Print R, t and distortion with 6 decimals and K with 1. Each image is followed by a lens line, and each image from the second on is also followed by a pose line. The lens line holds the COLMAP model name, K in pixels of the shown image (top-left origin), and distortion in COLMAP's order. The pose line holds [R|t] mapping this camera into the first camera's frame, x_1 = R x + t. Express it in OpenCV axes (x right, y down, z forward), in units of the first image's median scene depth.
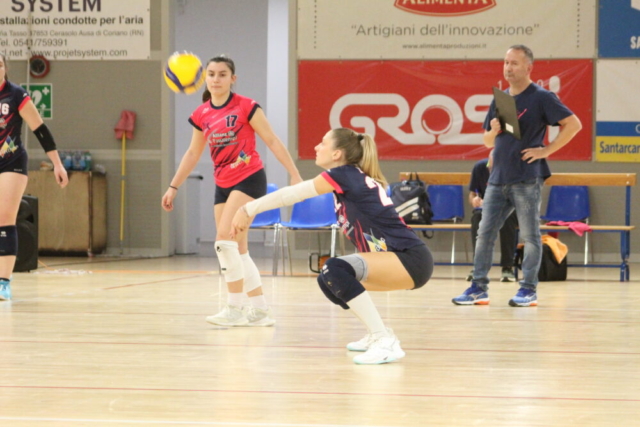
lens RADIAL K [[2947.4, 0, 312.9], [0, 2947.4, 248.5], [0, 0, 1]] dist [0.242407, 0.000000]
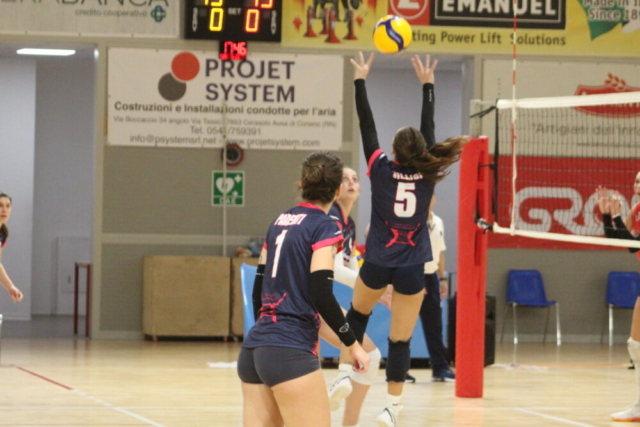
lens RADIAL K [[2947.4, 0, 320.7], [0, 2947.4, 232.8], [0, 0, 1]] dist [0.242407, 0.000000]
pose [[0.886601, 0.010948, 0.462406, -0.537646], [0.002393, 0.999598, -0.028255, -0.005835], [-0.462530, 0.026157, 0.886218, 0.086460]]
